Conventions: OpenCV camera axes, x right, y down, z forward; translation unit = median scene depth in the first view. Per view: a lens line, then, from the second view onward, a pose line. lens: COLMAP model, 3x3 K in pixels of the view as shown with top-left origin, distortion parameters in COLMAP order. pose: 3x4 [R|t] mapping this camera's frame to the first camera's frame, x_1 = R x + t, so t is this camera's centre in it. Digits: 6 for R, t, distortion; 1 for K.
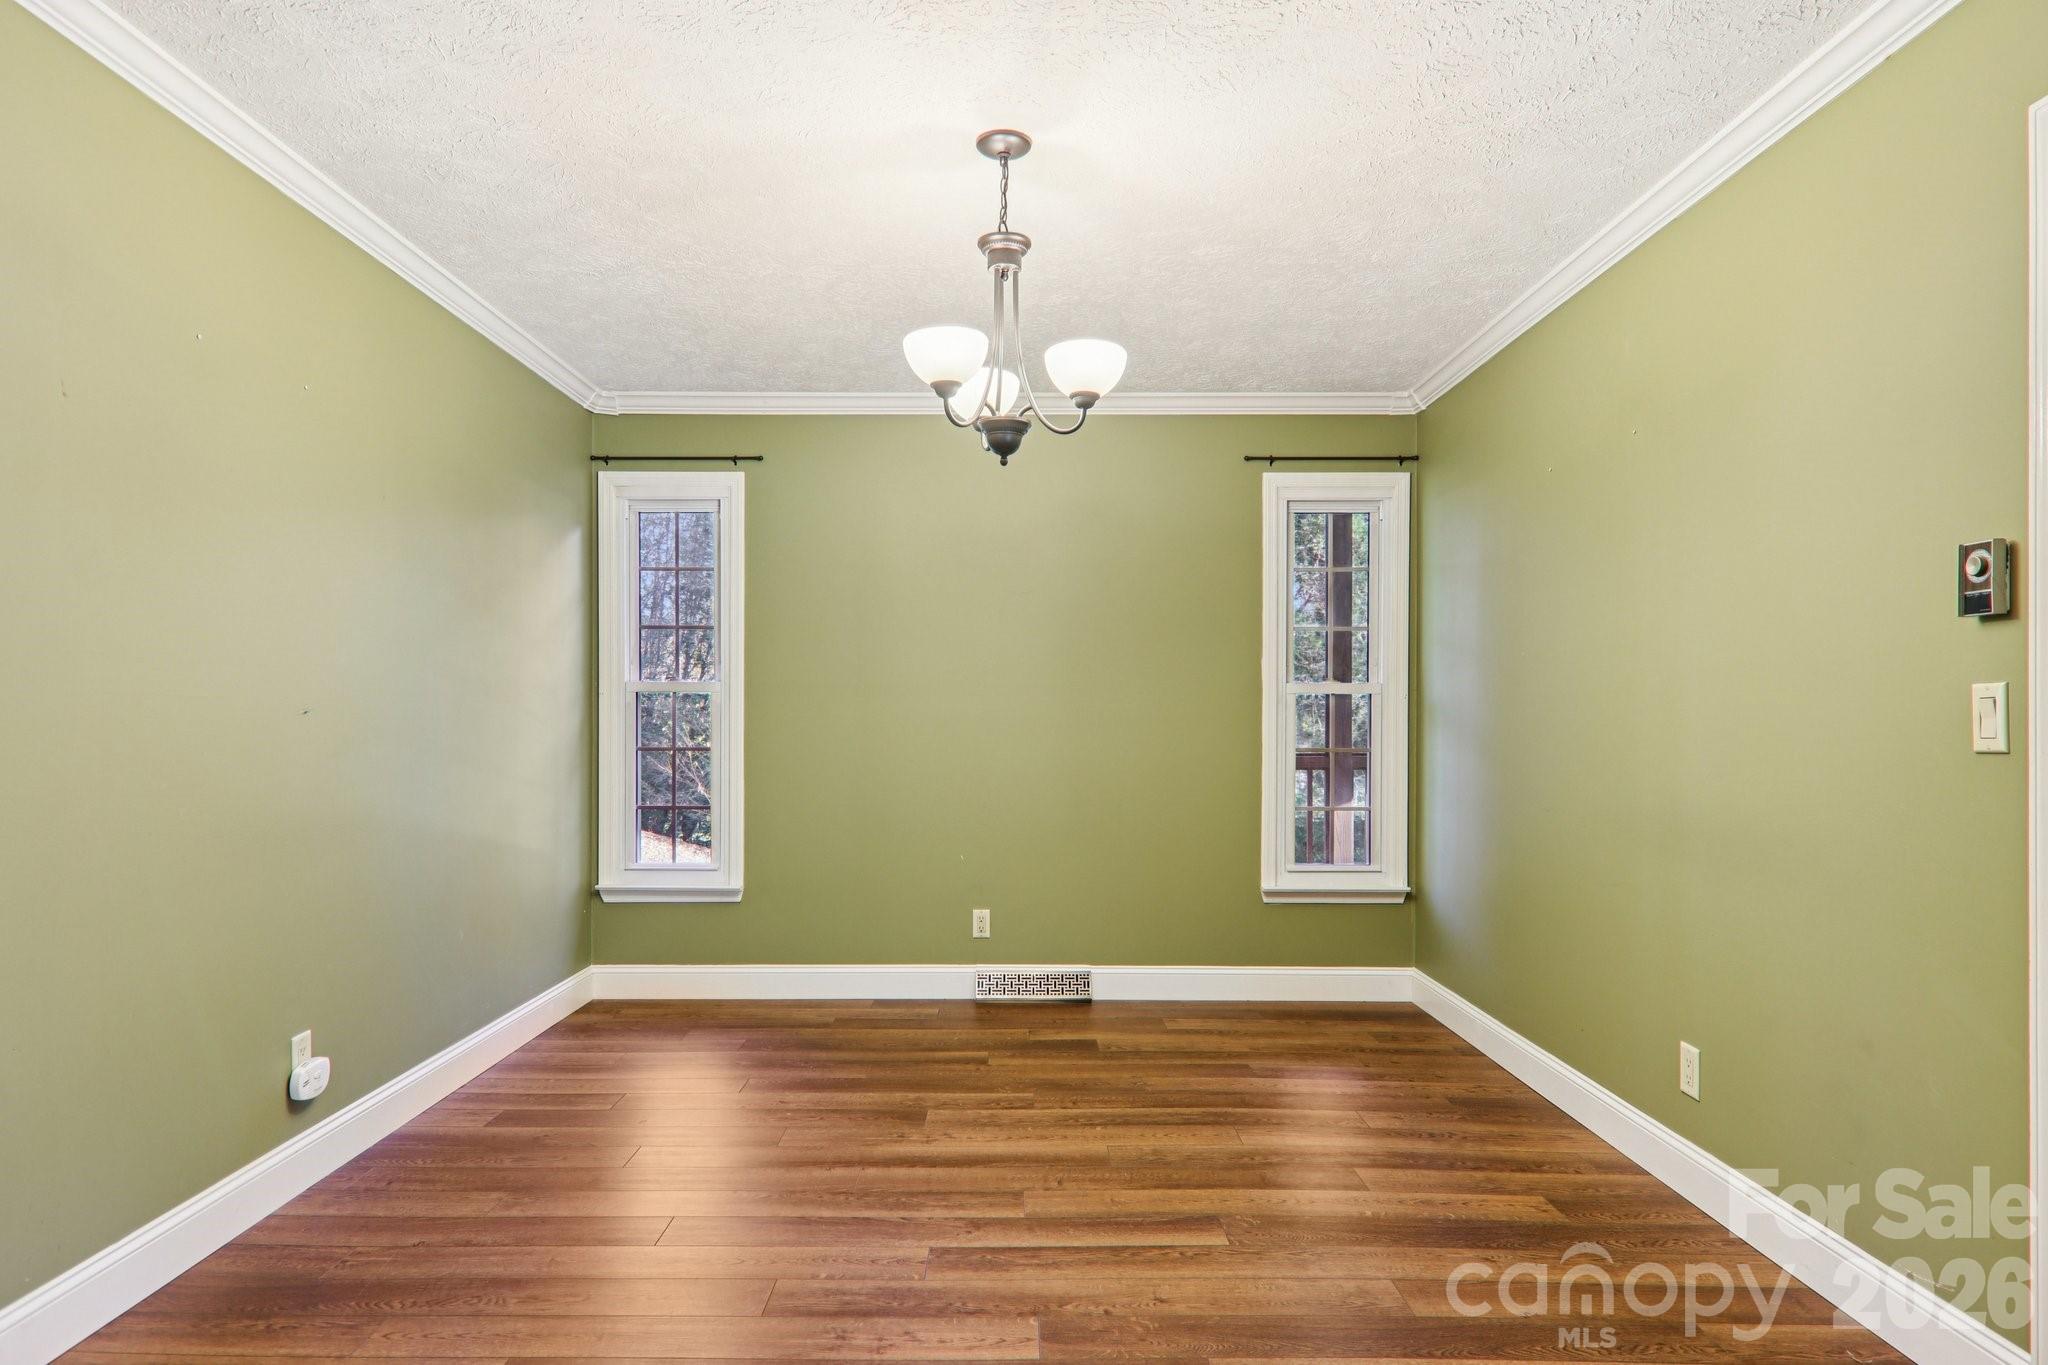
lens RADIAL K [[1146.6, 0, 1015.7], [0, 1146.6, 703.2], [0, 0, 1]] dist [0.007006, -0.013342]
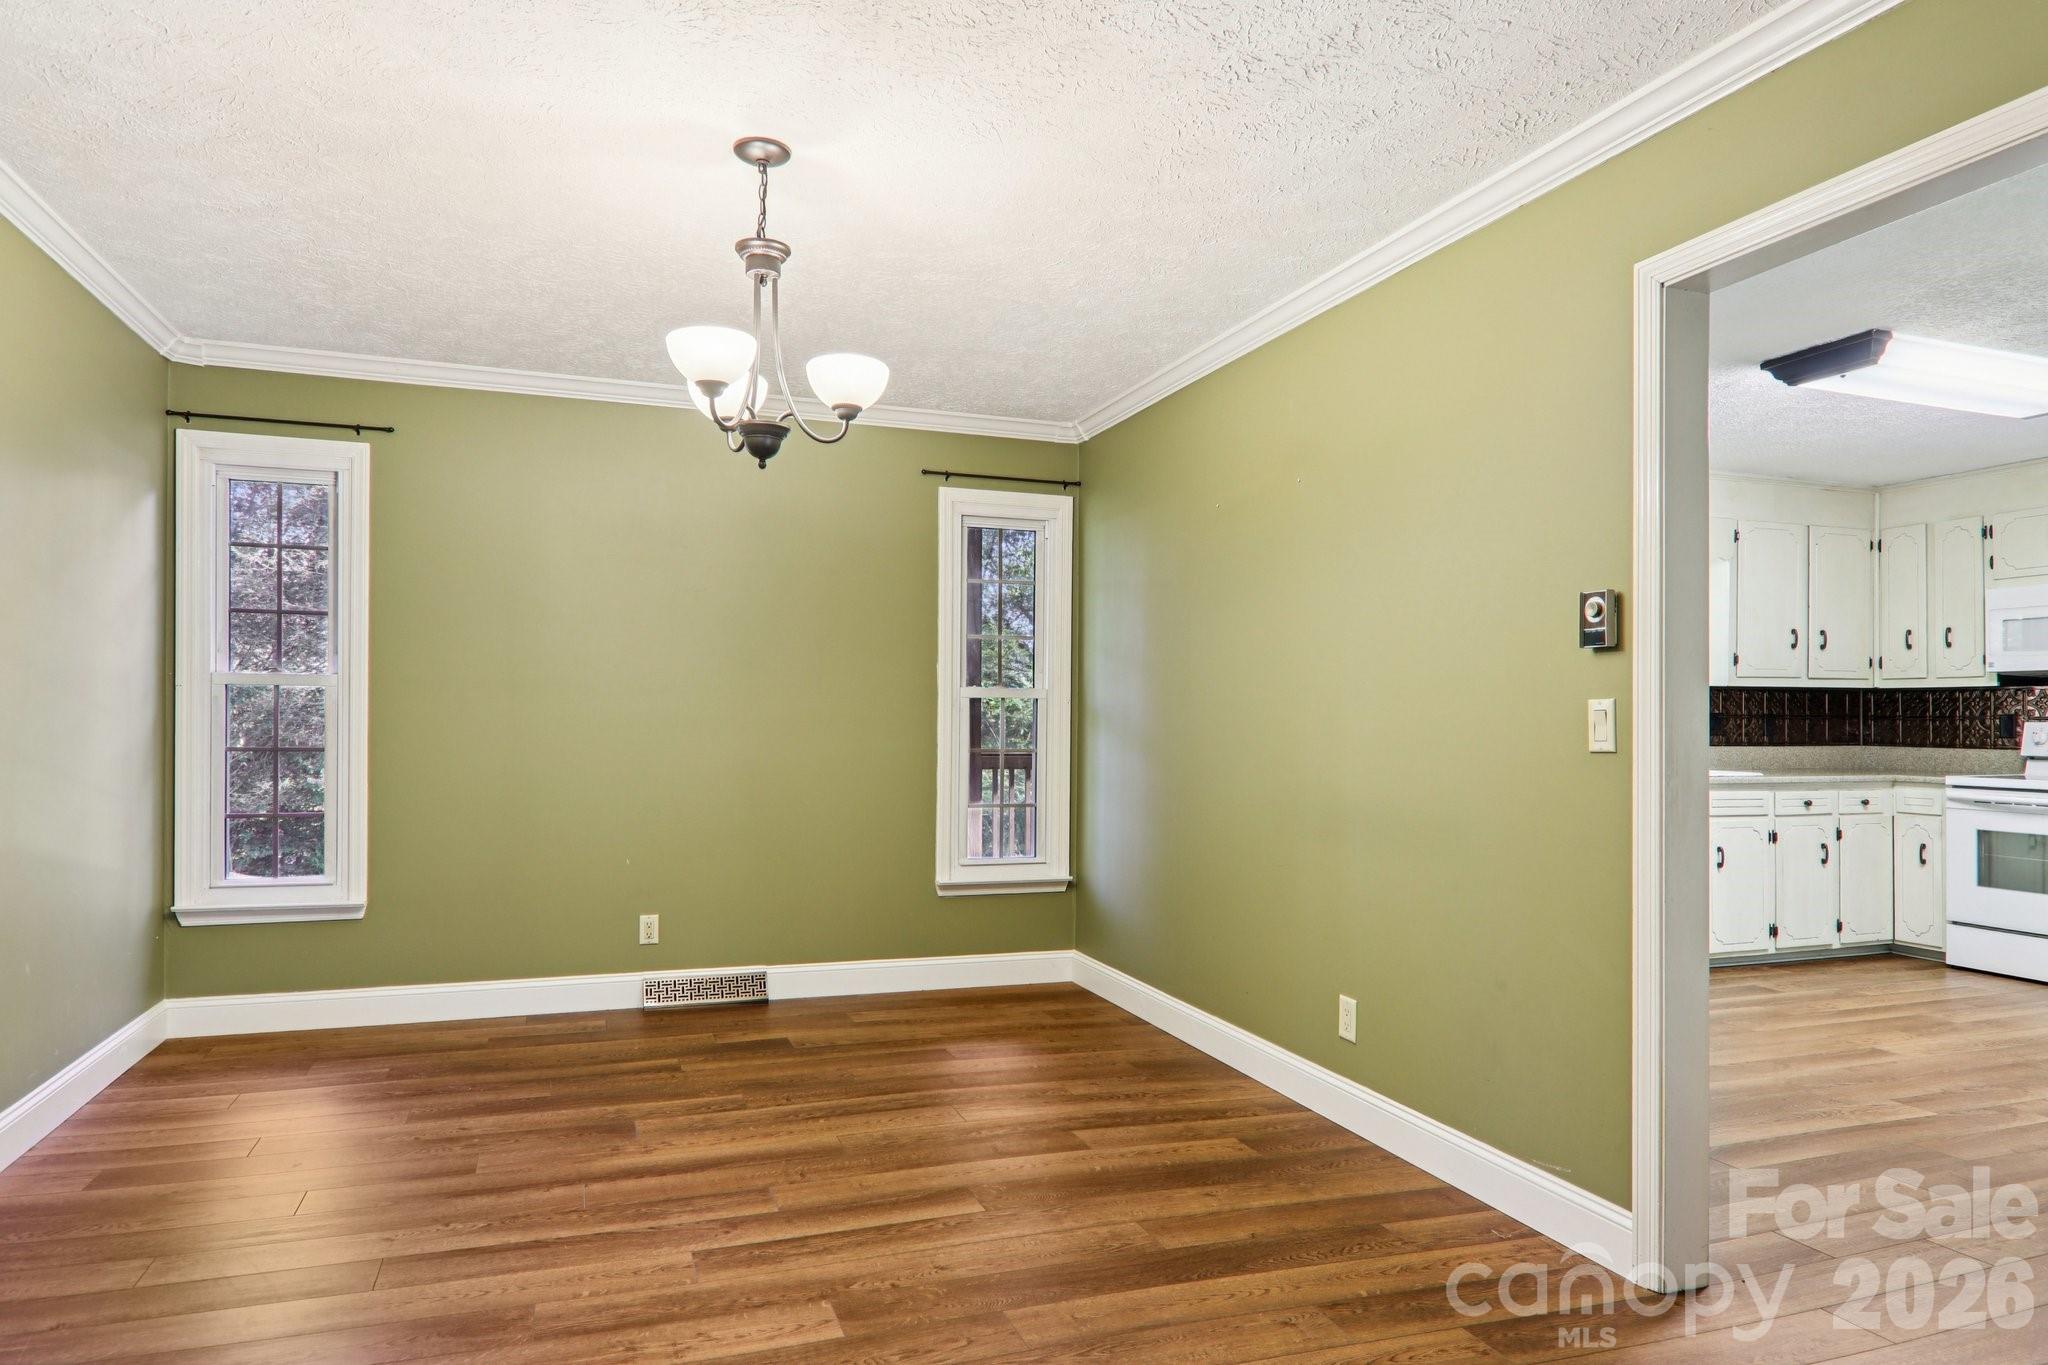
lens RADIAL K [[1136.1, 0, 996.8], [0, 1136.1, 695.6], [0, 0, 1]] dist [0.004057, -0.012606]
pose [[0.952036, 0.015398, 0.305600, -0.082474], [-0.013021, 0.999867, -0.009818, 0.000075], [-0.305710, 0.005368, 0.952109, -0.011175]]
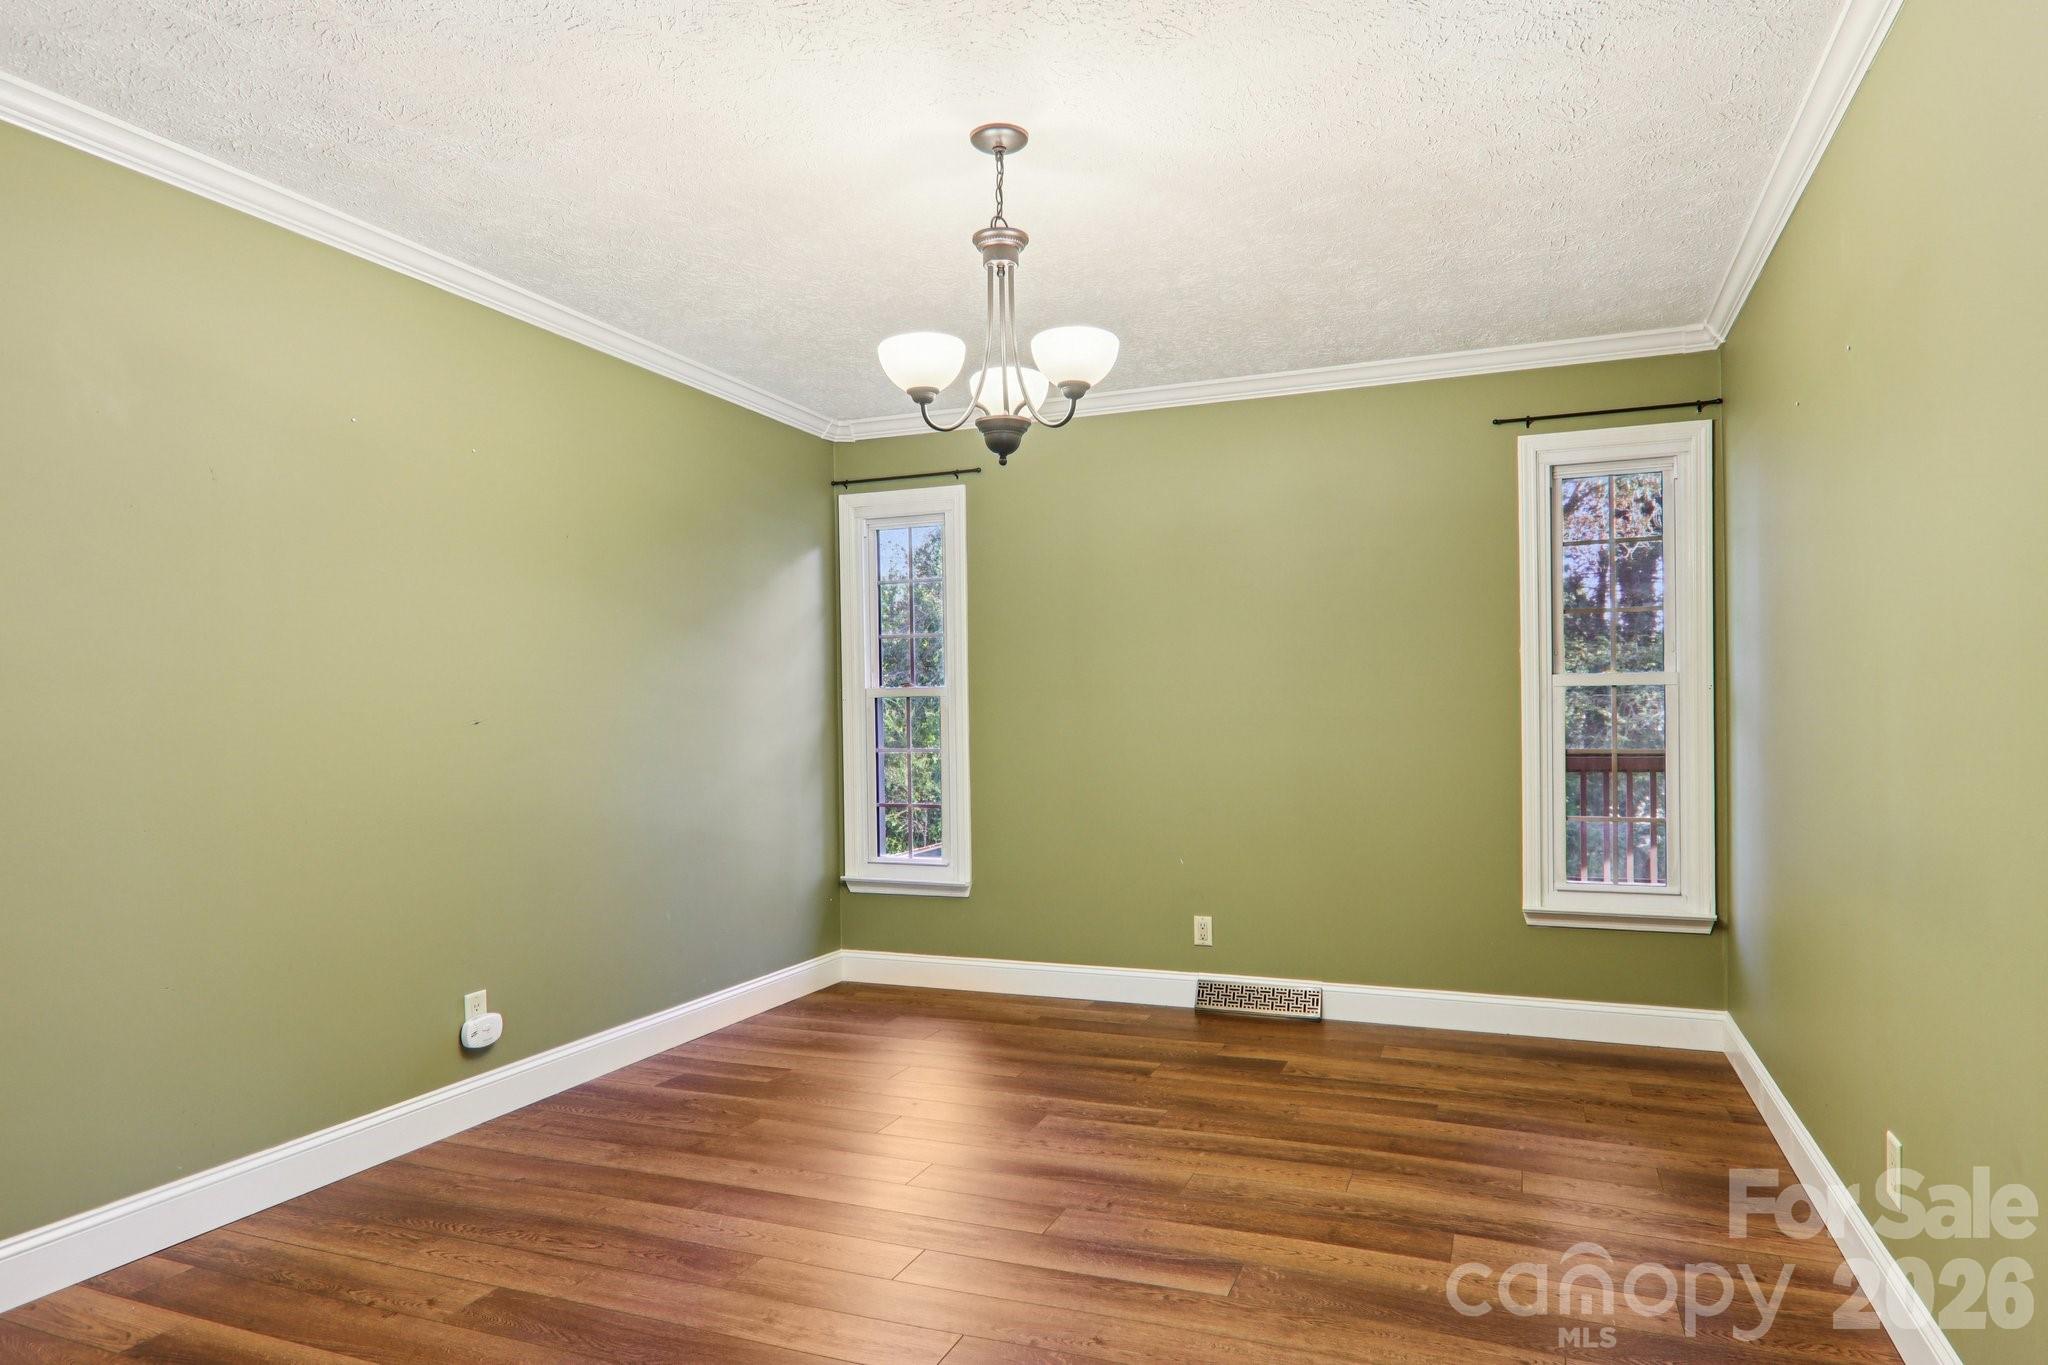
lens RADIAL K [[1146.6, 0, 1015.7], [0, 1146.6, 703.2], [0, 0, 1]] dist [0.007006, -0.013342]
pose [[0.936944, -0.015300, -0.349145, 0.244914], [0.015768, 0.999875, -0.001500, -0.001251], [0.349124, -0.004100, 0.937067, 0.059275]]
